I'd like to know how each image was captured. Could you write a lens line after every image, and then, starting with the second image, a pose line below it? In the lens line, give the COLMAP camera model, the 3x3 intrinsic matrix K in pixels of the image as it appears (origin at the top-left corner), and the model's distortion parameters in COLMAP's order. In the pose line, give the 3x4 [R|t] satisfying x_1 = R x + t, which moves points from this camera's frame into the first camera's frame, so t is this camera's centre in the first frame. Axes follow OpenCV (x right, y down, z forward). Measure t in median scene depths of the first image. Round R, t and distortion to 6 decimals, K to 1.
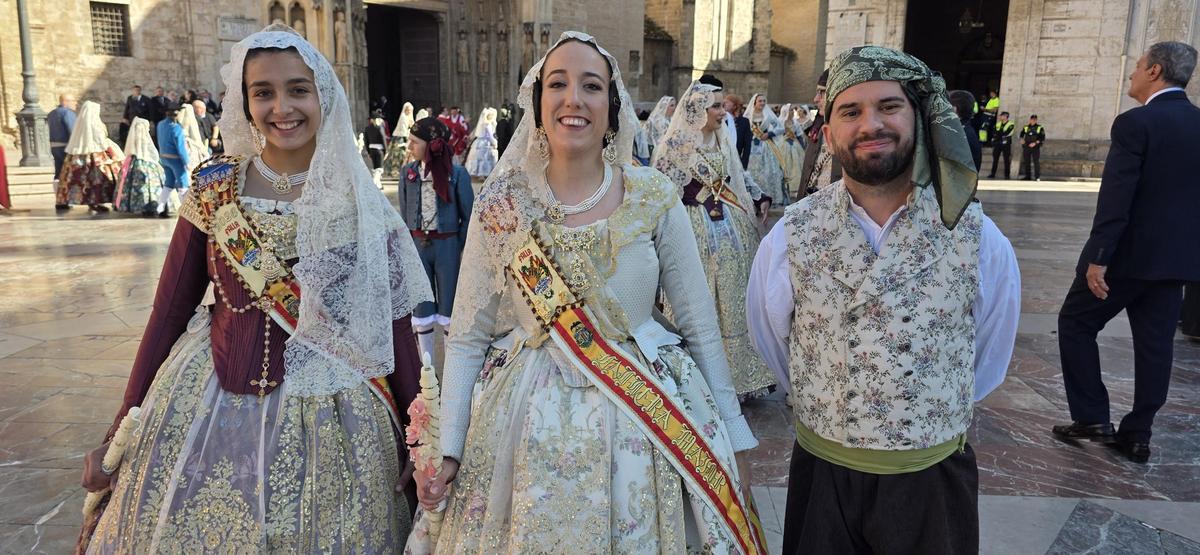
lens RADIAL K [[808.5, 0, 584.9], [0, 808.5, 271.5], [0, 0, 1]] dist [0.080855, -0.085658]
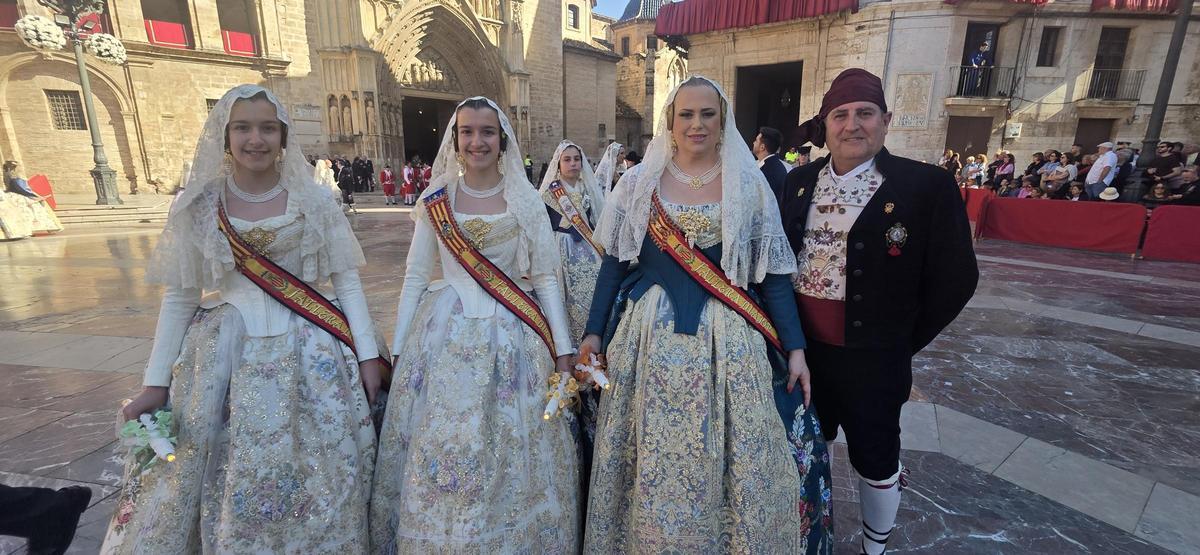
lens RADIAL K [[484.7, 0, 590.2], [0, 484.7, 279.4], [0, 0, 1]] dist [-0.006481, 0.003324]
pose [[0.995557, 0.012012, -0.093396, 0.165979], [-0.008508, 0.999248, 0.037831, -0.012723], [0.093780, -0.036869, 0.994910, 0.085343]]
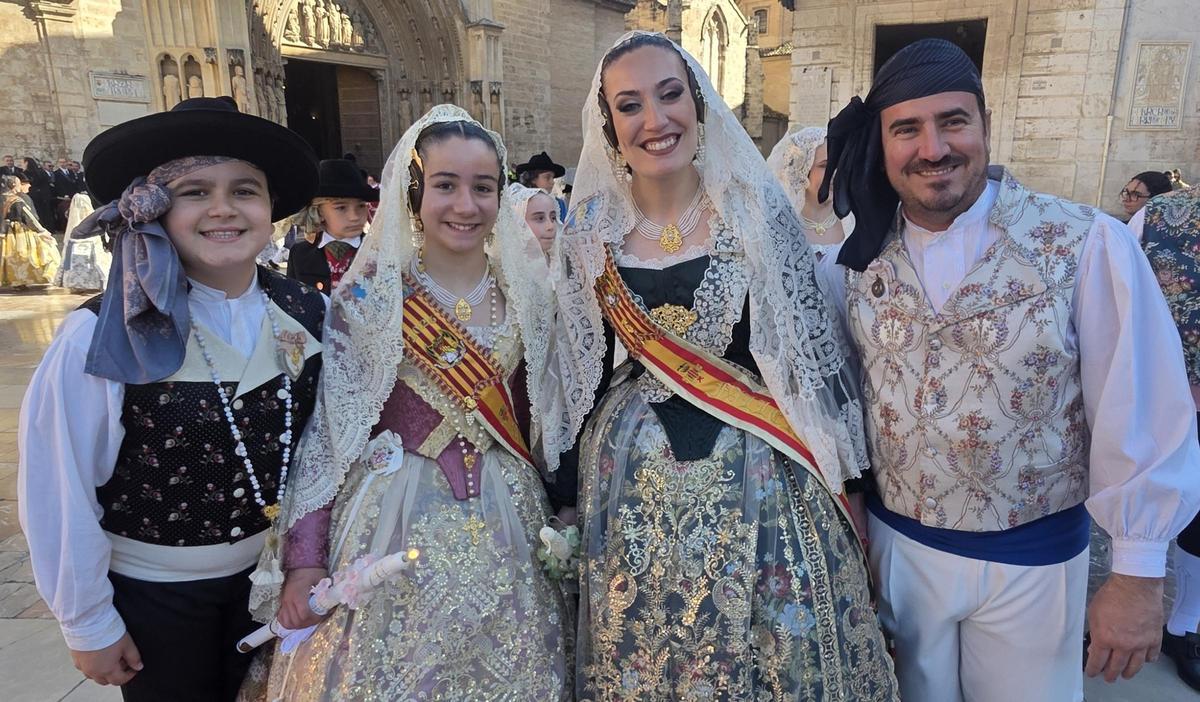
lens RADIAL K [[781.3, 0, 632.2], [0, 781.3, 367.3], [0, 0, 1]] dist [-0.004535, -0.004328]
pose [[0.999590, -0.007480, 0.027622, 0.078301], [0.006374, 0.999183, 0.039911, -0.020070], [-0.027898, -0.039718, 0.998821, 0.113122]]
